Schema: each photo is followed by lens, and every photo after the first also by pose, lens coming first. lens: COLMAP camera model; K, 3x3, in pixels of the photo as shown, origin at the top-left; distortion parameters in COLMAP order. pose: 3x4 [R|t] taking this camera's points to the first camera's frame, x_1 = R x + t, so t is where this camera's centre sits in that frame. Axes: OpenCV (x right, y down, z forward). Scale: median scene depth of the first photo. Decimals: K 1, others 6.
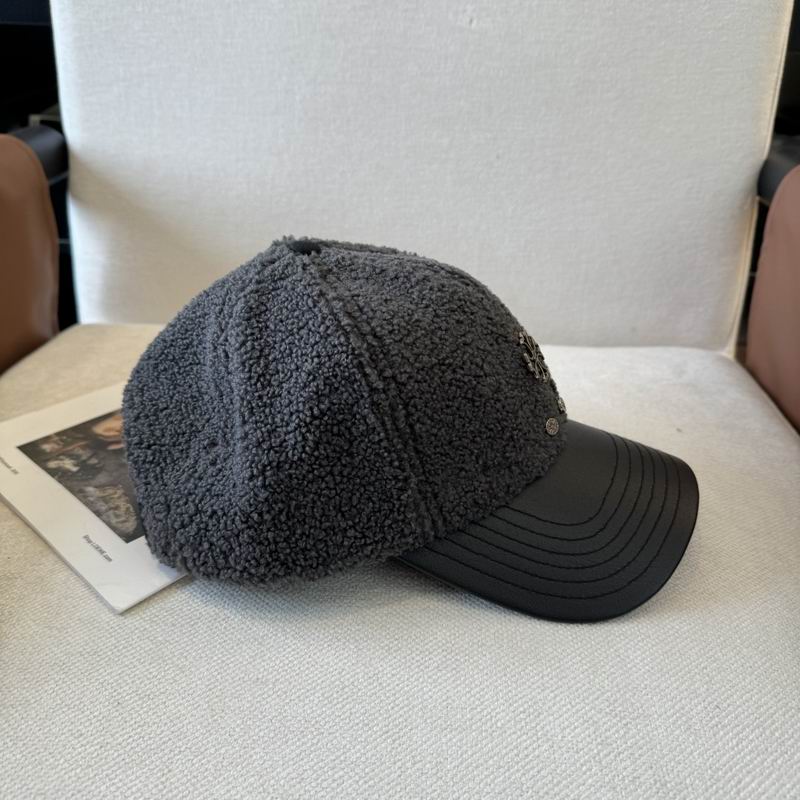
lens RADIAL K [[791.9, 0, 404.7], [0, 791.9, 385.2], [0, 0, 1]] dist [-0.035650, 0.000000]
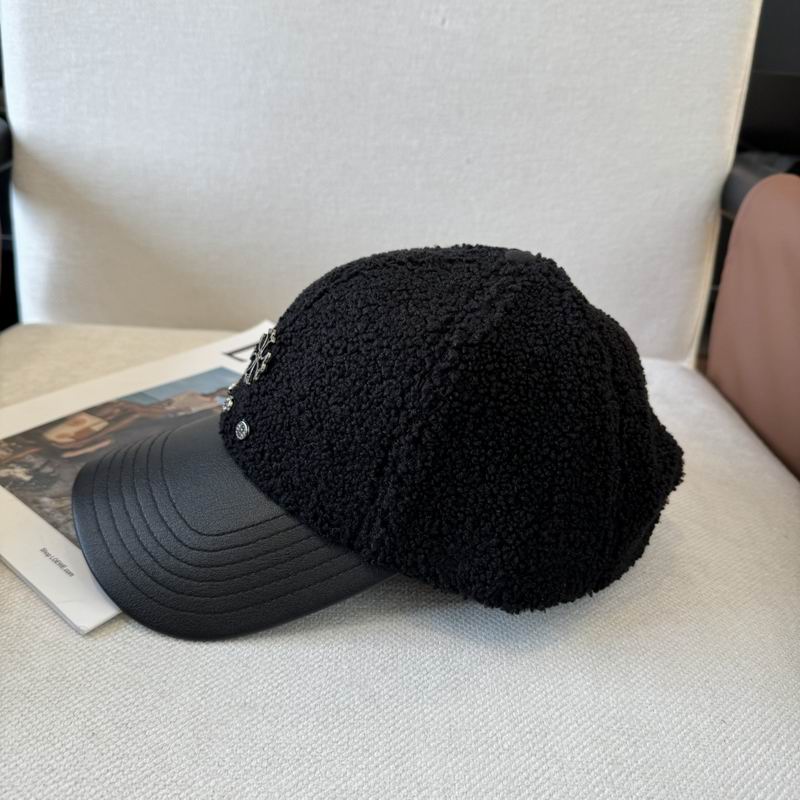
lens RADIAL K [[791.9, 0, 404.9], [0, 791.9, 393.4], [0, 0, 1]] dist [-0.035650, 0.000000]
pose [[0.996091, 0.011304, 0.087612, -0.043935], [-0.011000, 0.999932, -0.003944, 0.004721], [-0.087651, 0.002965, 0.996147, 0.030294]]
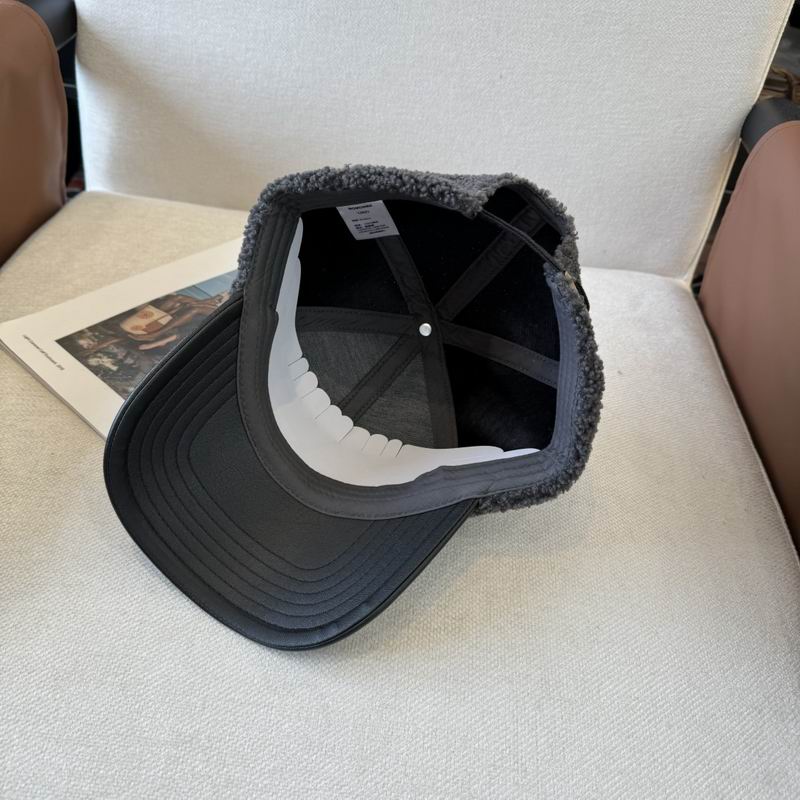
lens RADIAL K [[791.9, 0, 405.2], [0, 791.9, 393.2], [0, 0, 1]] dist [-0.035650, 0.000000]
pose [[0.994637, 0.092270, 0.046731, -0.016497], [-0.101245, 0.960943, 0.257562, -0.149447], [-0.021140, -0.260912, 0.965131, -0.102605]]
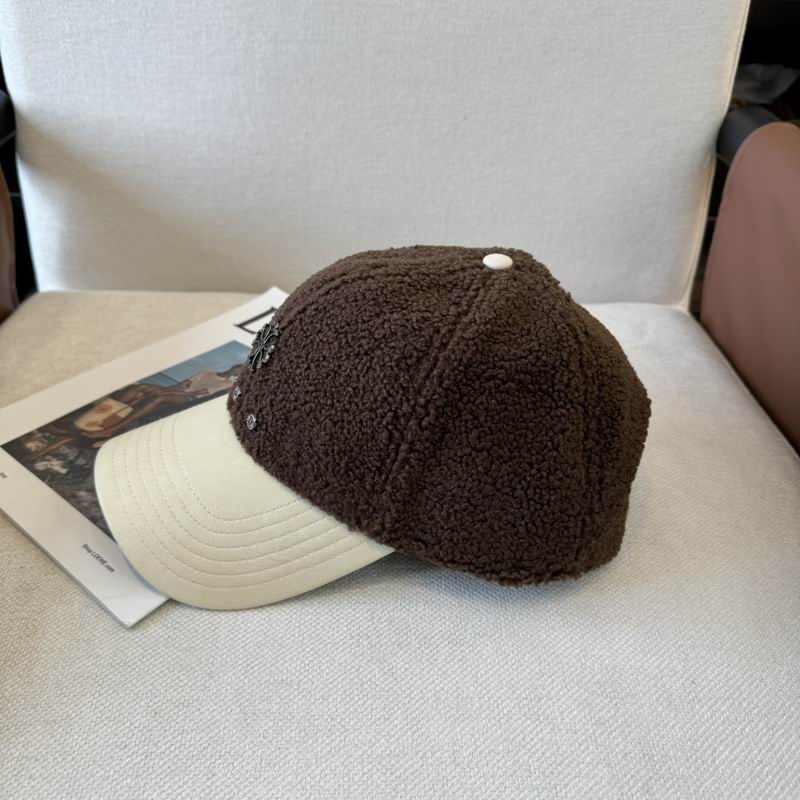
lens RADIAL K [[791.9, 0, 399.8], [0, 791.9, 392.9], [0, 0, 1]] dist [-0.035650, 0.000000]
pose [[0.996821, -0.032116, 0.072913, -0.047509], [0.022174, 0.990830, 0.133283, -0.083749], [-0.076525, -0.131242, 0.988392, -0.017975]]
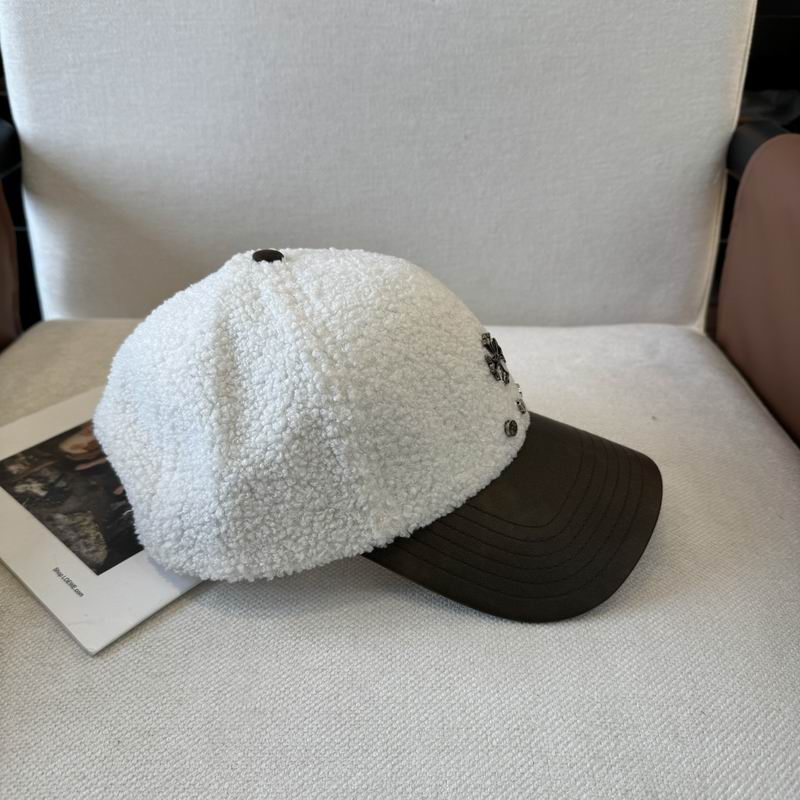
lens RADIAL K [[791.9, 0, 400.5], [0, 791.9, 389.6], [0, 0, 1]] dist [-0.035650, 0.000000]
pose [[0.998561, -0.039000, 0.036796, -0.011062], [0.036276, 0.996745, 0.072000, -0.053122], [-0.039485, -0.070562, 0.996726, 0.006045]]
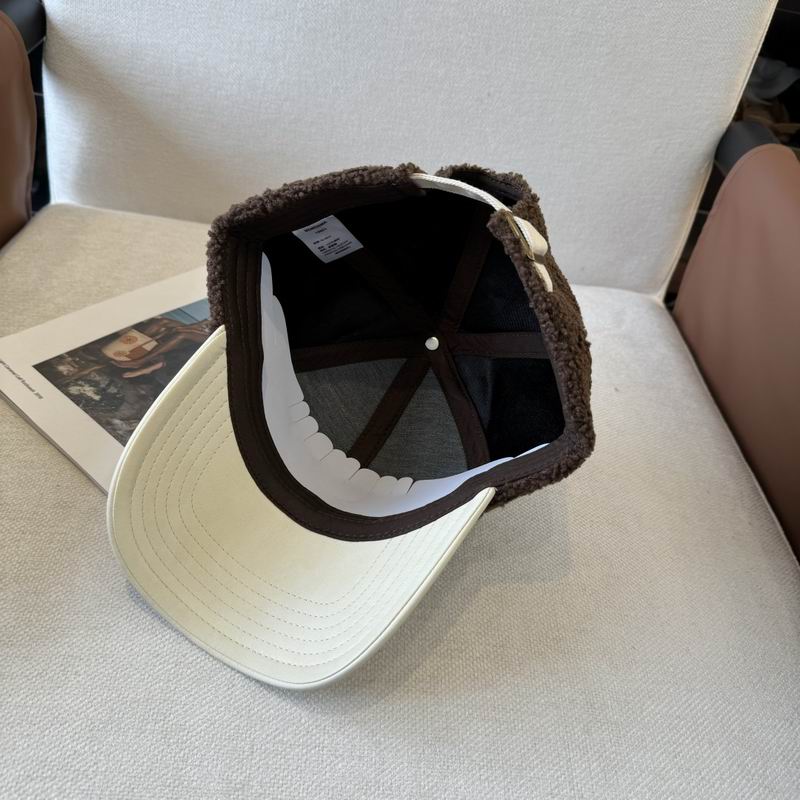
lens RADIAL K [[791.9, 0, 395.5], [0, 791.9, 396.7], [0, 0, 1]] dist [-0.035650, 0.000000]
pose [[0.986883, 0.080266, 0.140071, -0.118573], [-0.112527, 0.964148, 0.240326, -0.147359], [-0.115759, -0.252935, 0.960533, -0.079009]]
